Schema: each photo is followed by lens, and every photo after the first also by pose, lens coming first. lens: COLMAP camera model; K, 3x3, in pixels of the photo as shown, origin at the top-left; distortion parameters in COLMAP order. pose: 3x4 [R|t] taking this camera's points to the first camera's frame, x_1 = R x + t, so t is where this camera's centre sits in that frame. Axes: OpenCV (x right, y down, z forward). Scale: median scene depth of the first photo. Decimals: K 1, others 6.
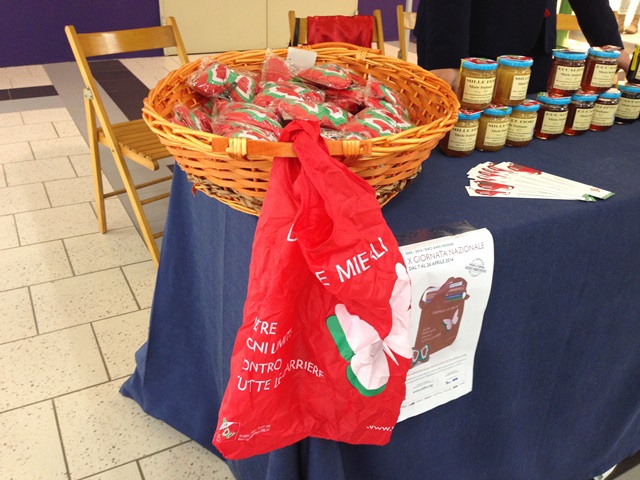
lens RADIAL K [[595.4, 0, 320.0], [0, 595.4, 240.0], [0, 0, 1]] dist [0.103238, -0.109412]
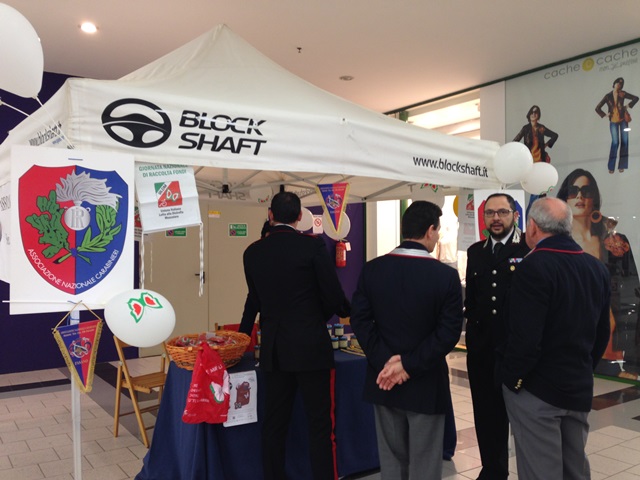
lens RADIAL K [[595.4, 0, 320.0], [0, 595.4, 240.0], [0, 0, 1]] dist [0.103238, -0.109412]
pose [[0.994830, -0.042597, 0.092187, 0.381135], [0.081659, 0.875204, -0.476811, 1.139424], [-0.060372, 0.481874, 0.874158, -2.851864]]
